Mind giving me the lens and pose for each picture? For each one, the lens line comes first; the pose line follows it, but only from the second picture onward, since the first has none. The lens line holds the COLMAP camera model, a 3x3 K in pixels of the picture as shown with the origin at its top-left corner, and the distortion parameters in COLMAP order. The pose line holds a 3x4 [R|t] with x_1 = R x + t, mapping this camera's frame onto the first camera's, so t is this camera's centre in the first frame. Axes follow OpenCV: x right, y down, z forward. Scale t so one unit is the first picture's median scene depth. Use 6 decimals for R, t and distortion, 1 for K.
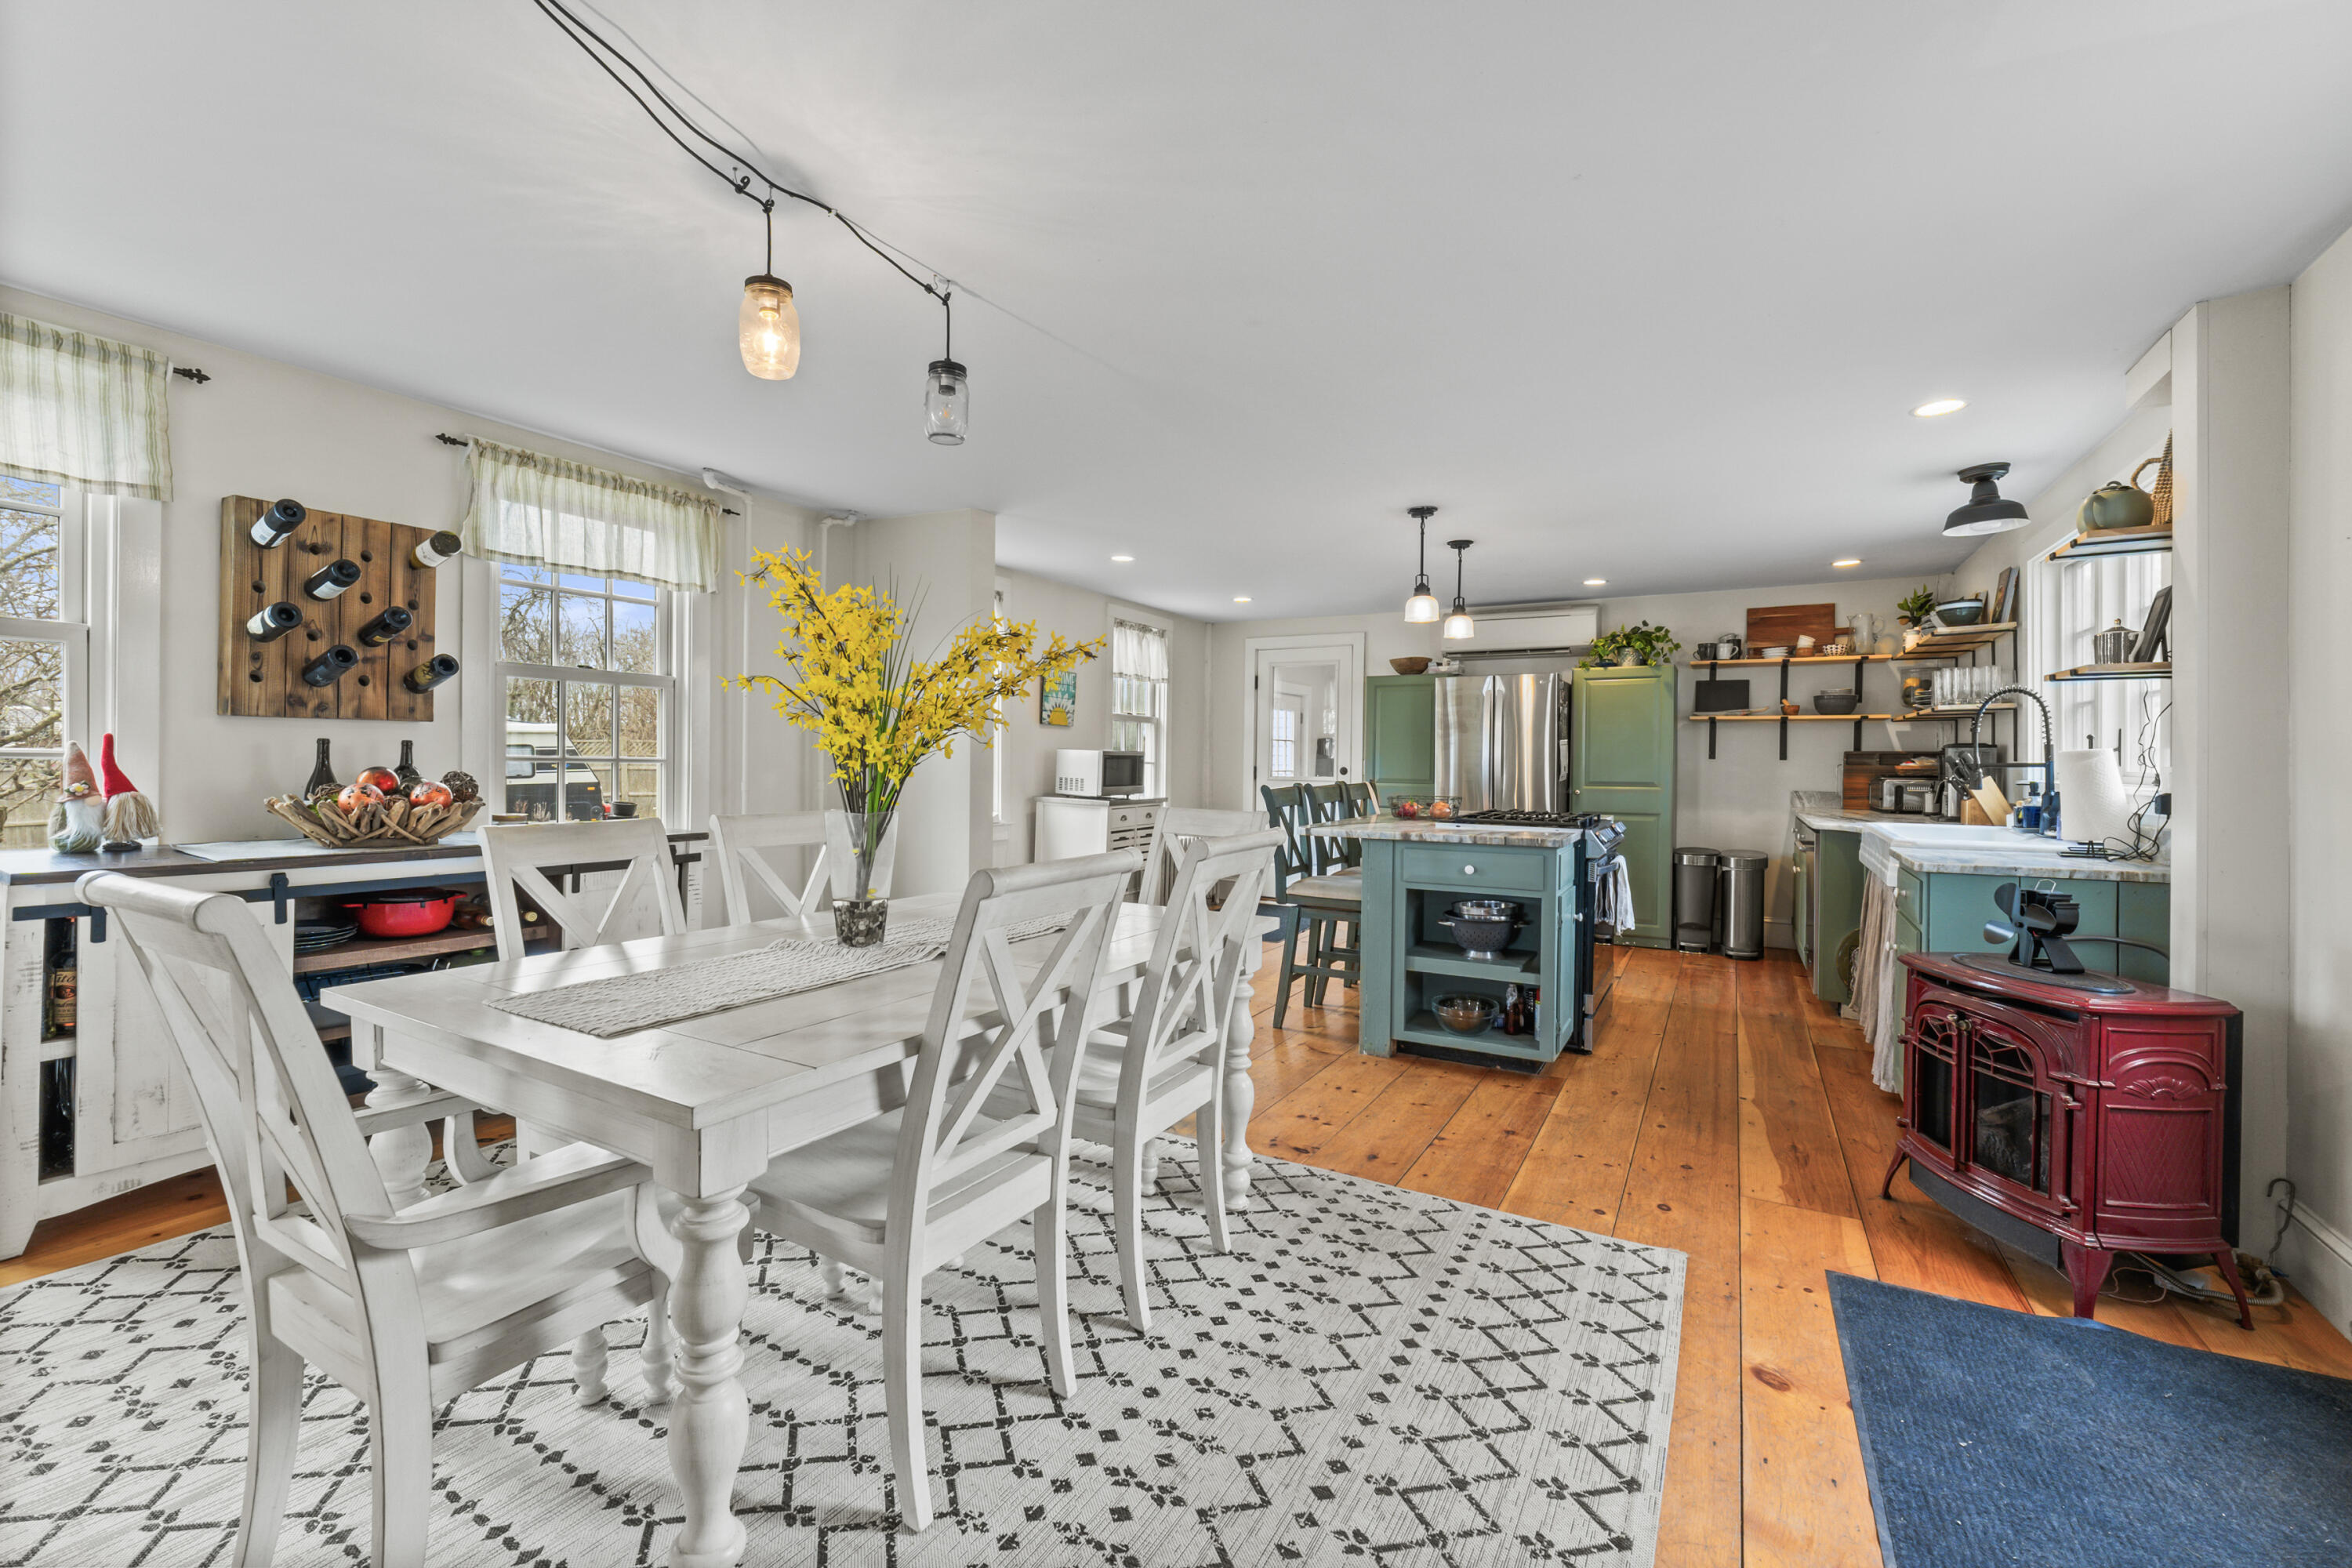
lens RADIAL K [[992.1, 0, 1167.8], [0, 992.1, 767.1], [0, 0, 1]] dist [-0.020525, -0.000253]
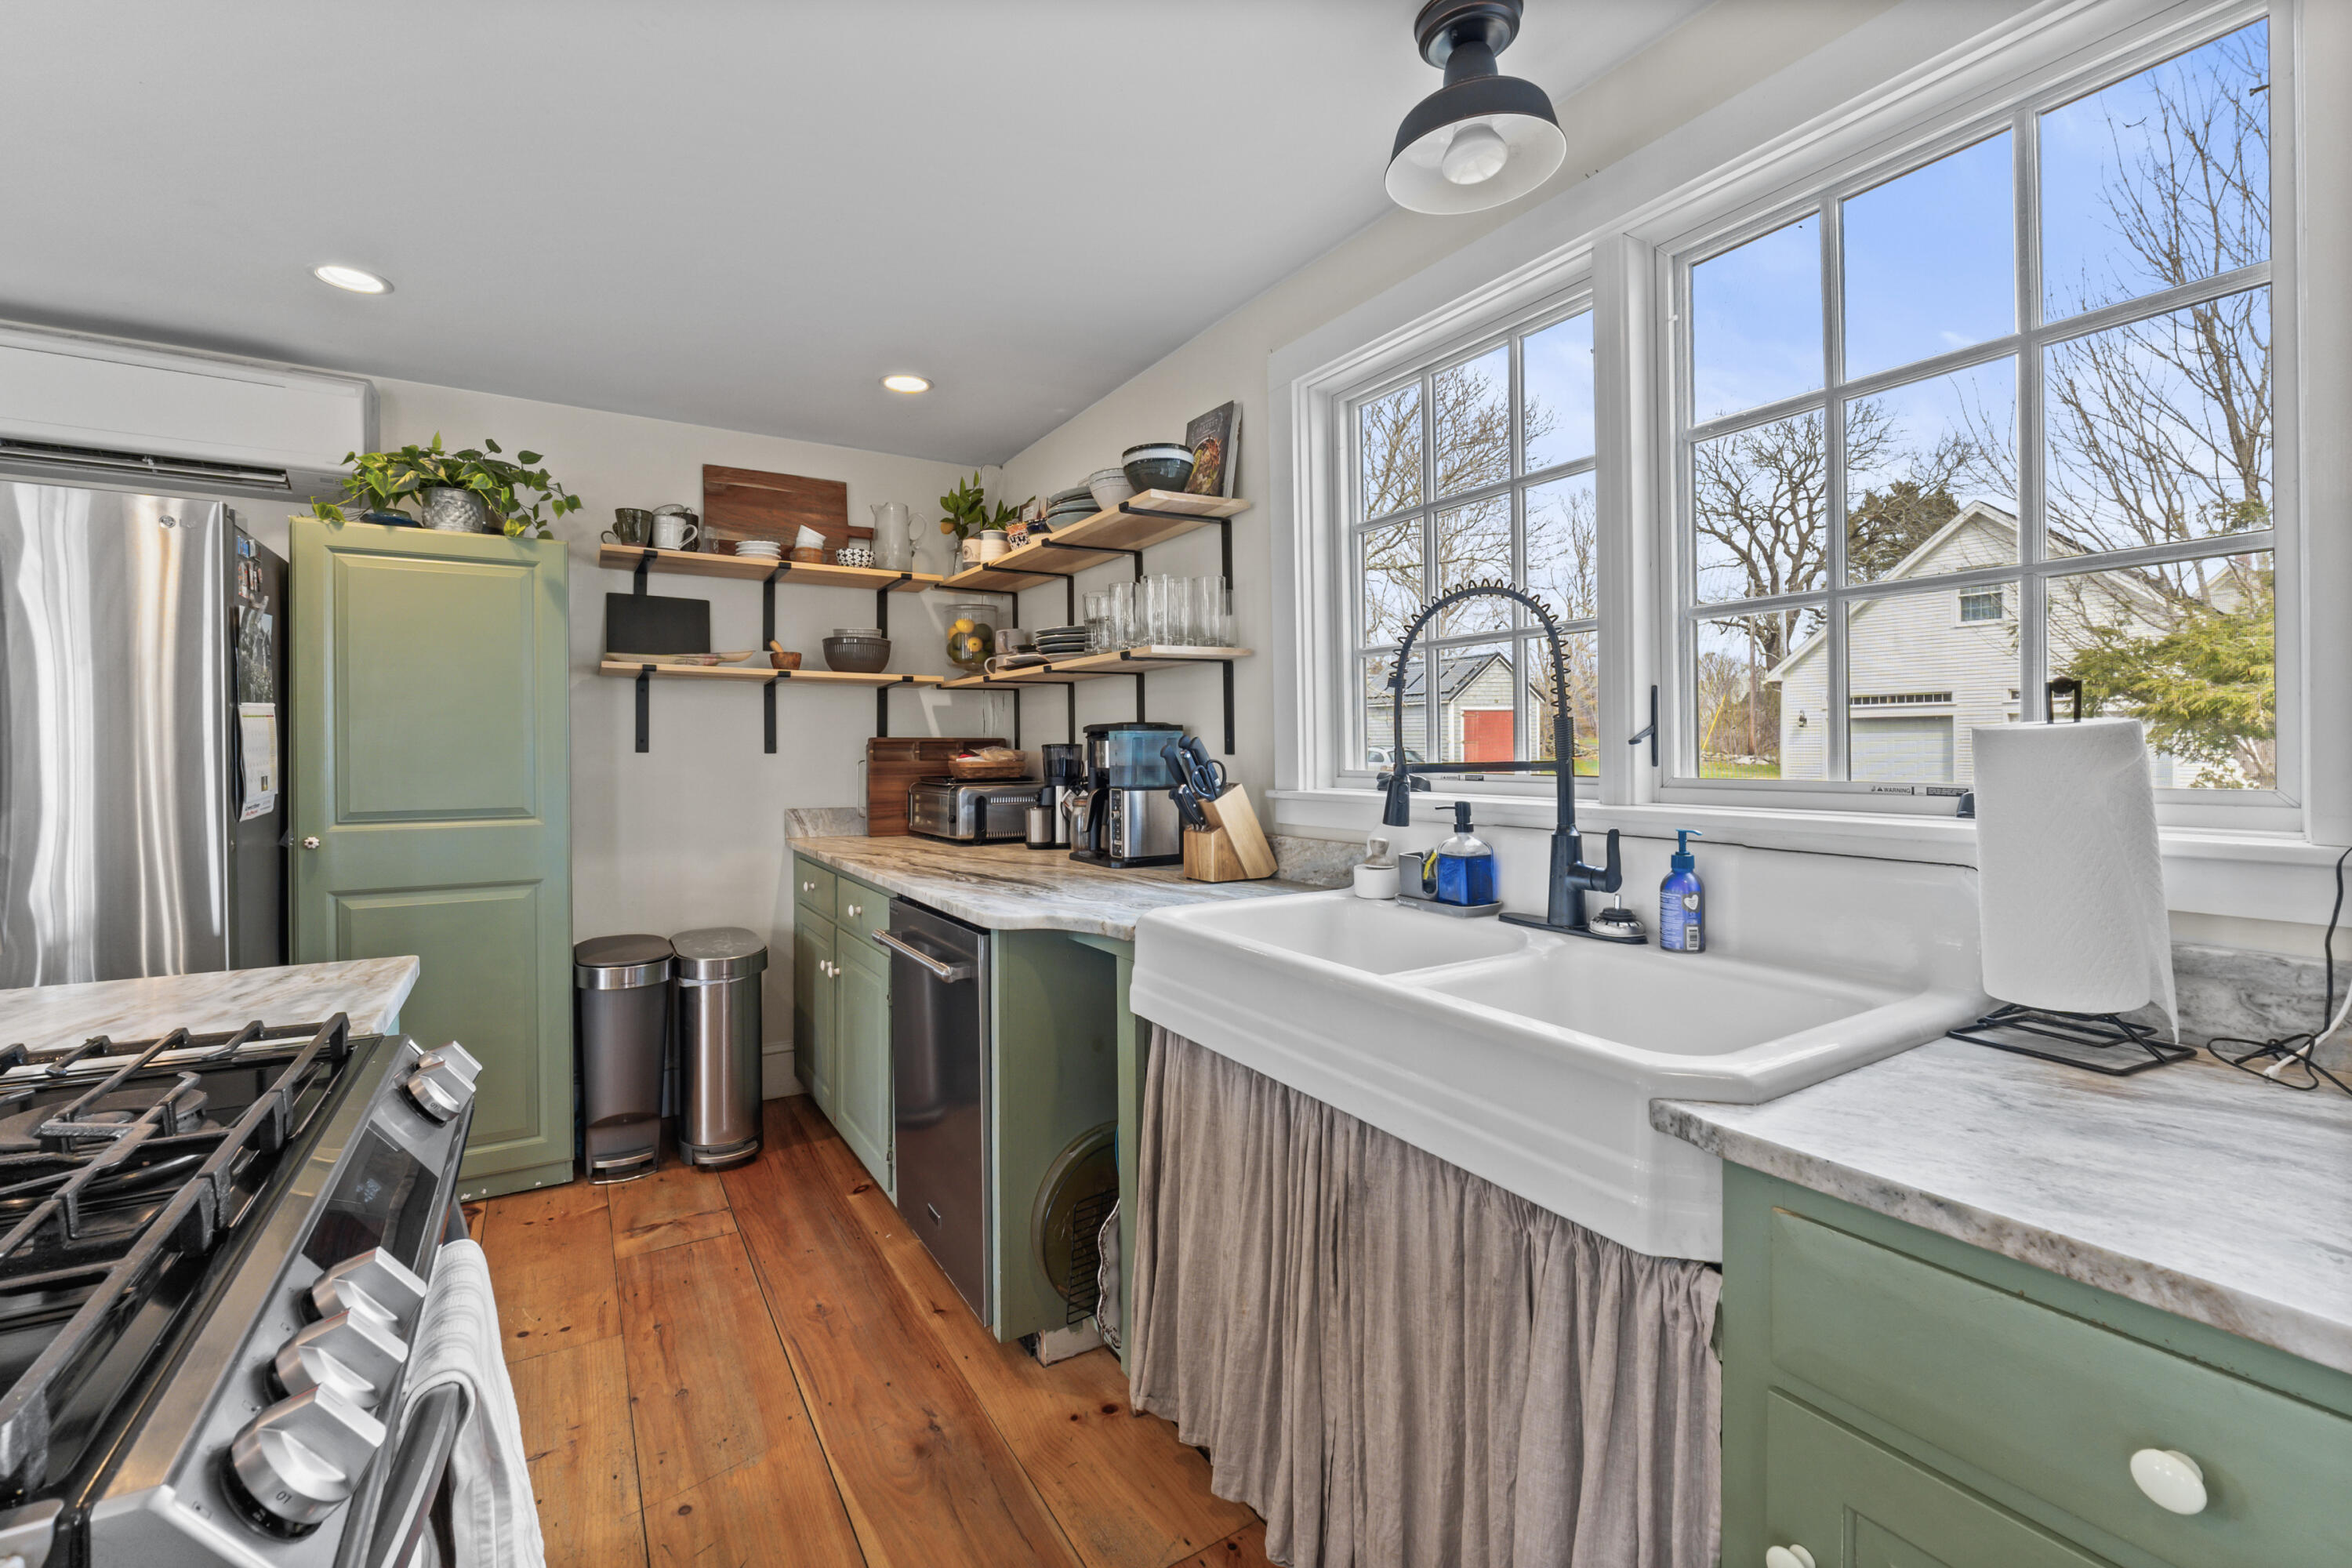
lens RADIAL K [[992.1, 0, 1165.4], [0, 992.1, 763.6], [0, 0, 1]] dist [-0.020525, -0.000253]
pose [[0.481561, -0.019081, 0.876205, 0.256220], [0.012337, 0.999811, 0.014992, -0.007187], [-0.876326, 0.003590, 0.481706, 0.556441]]
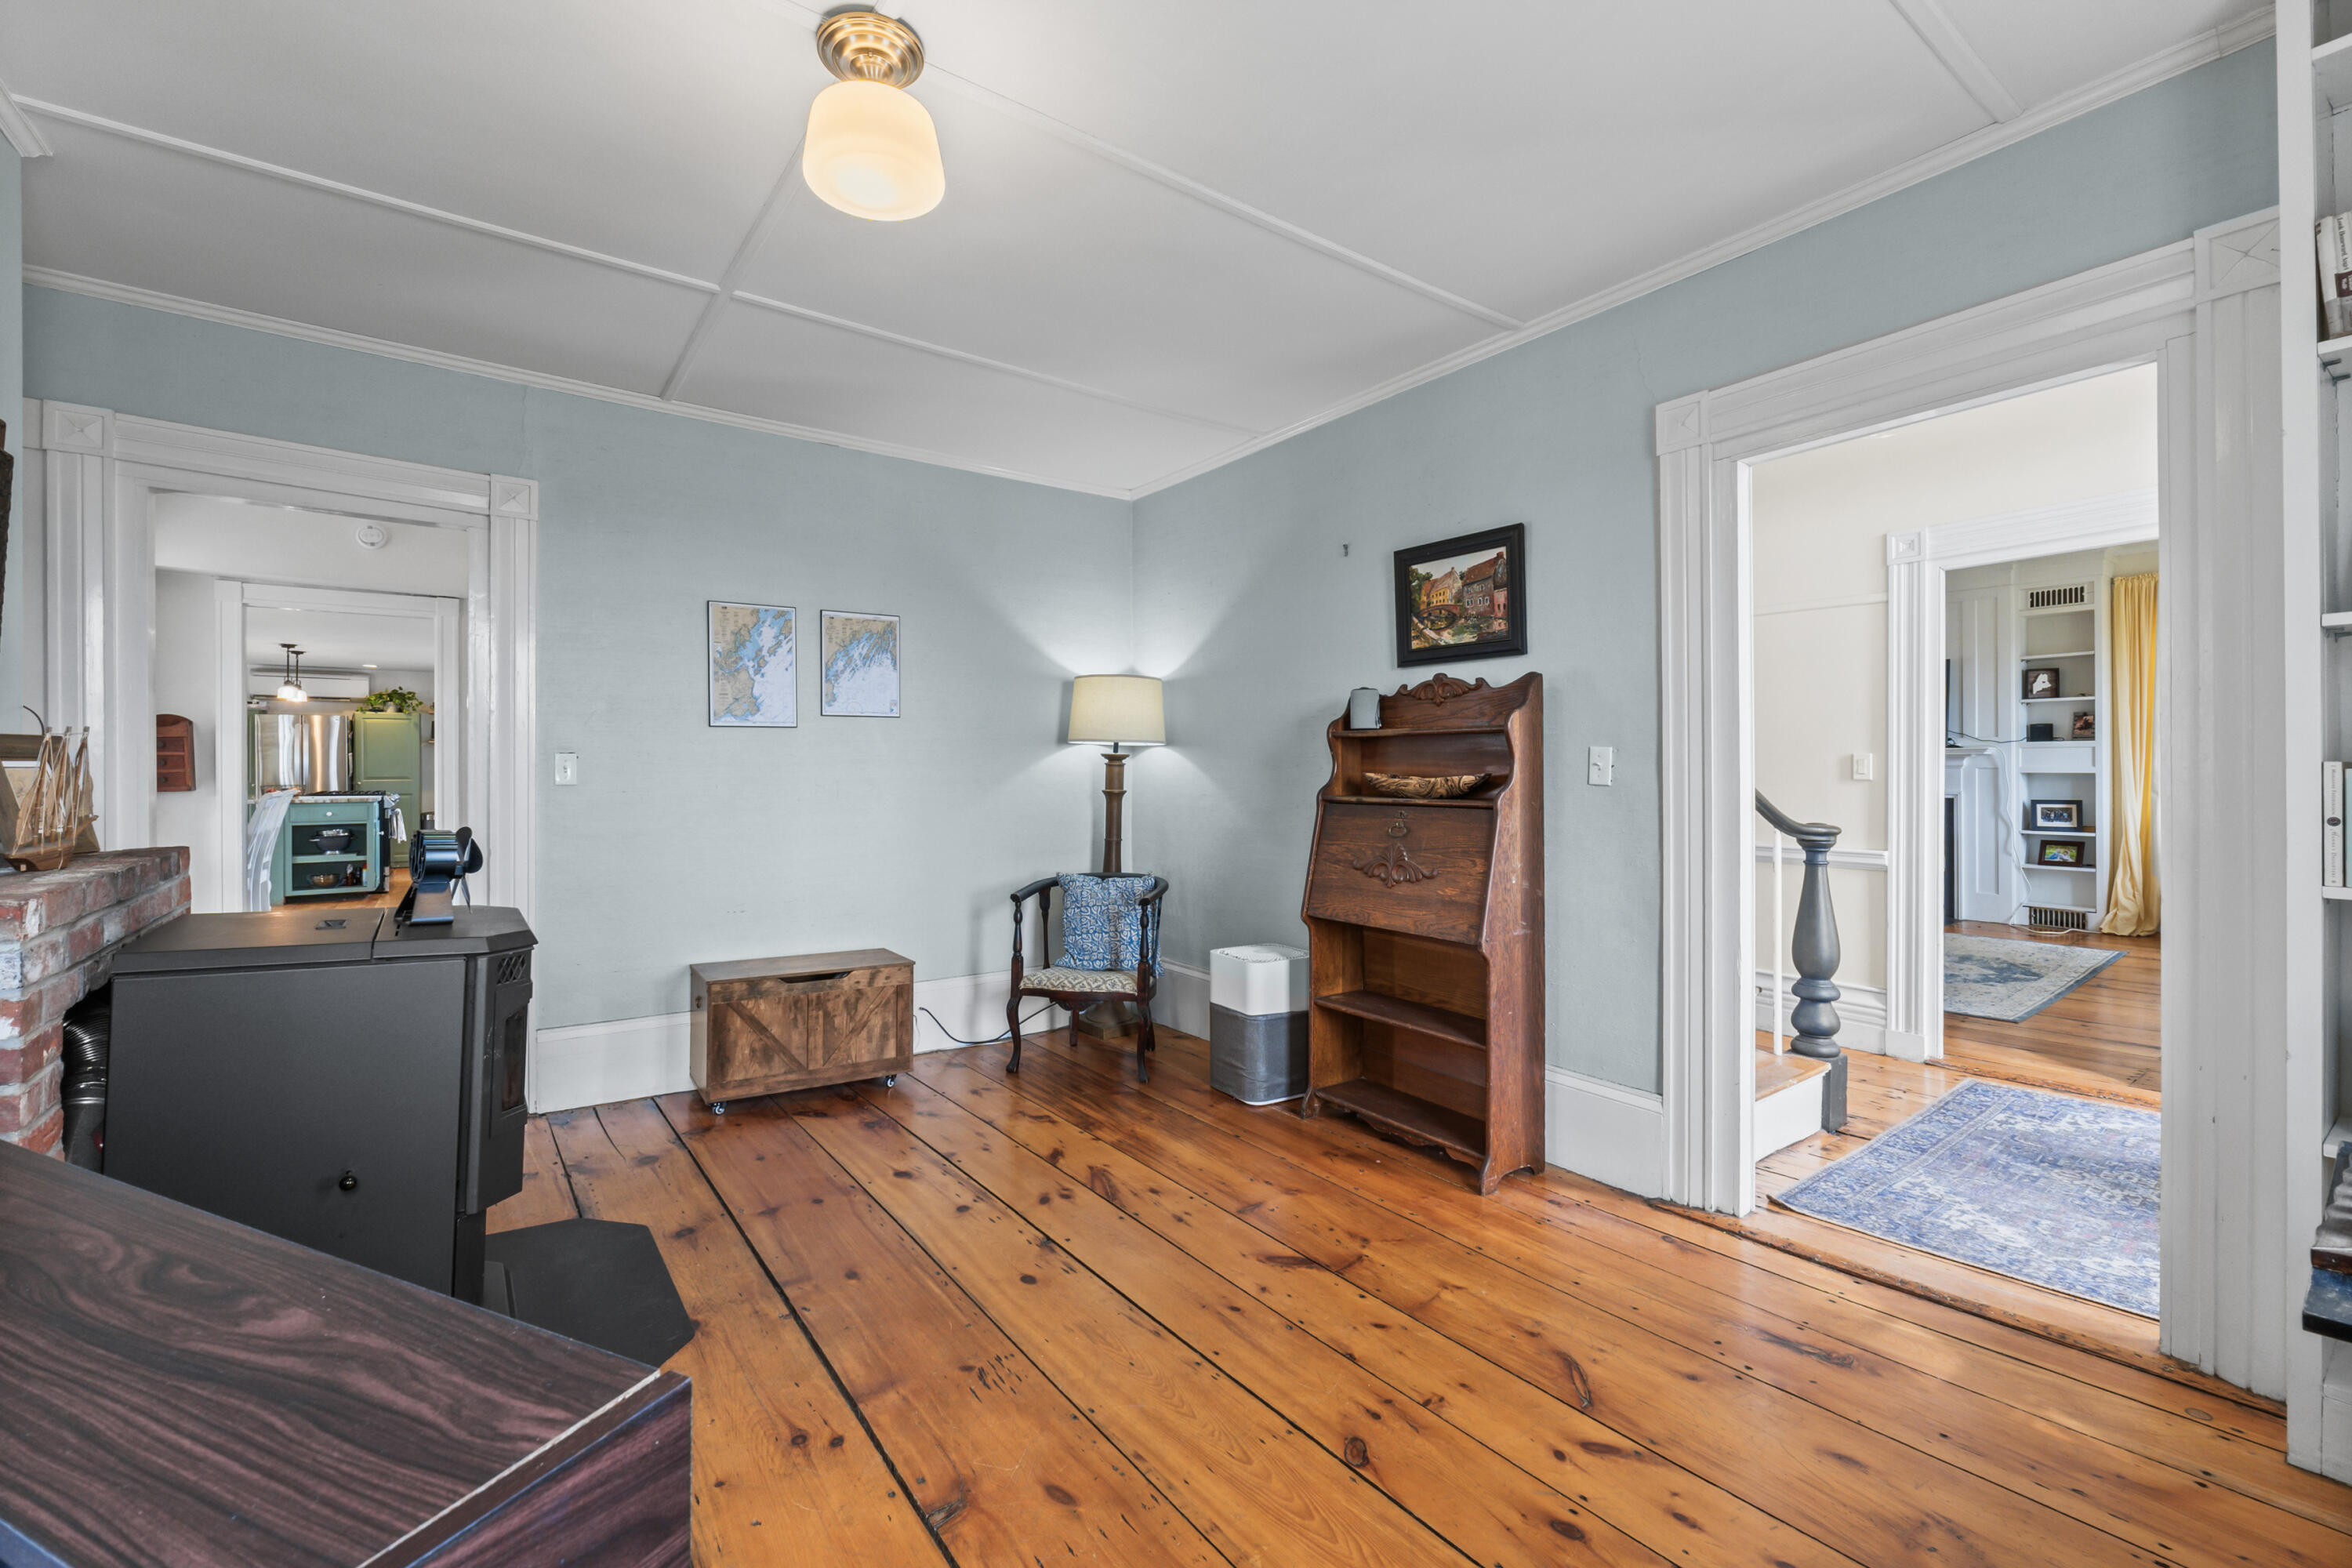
lens RADIAL K [[992.1, 0, 1169.1], [0, 992.1, 775.6], [0, 0, 1]] dist [-0.020525, -0.000253]
pose [[0.414840, -0.013496, 0.909794, -0.586413], [0.004297, 0.999908, 0.012874, -0.003683], [-0.909884, -0.001431, 0.414860, -1.060610]]
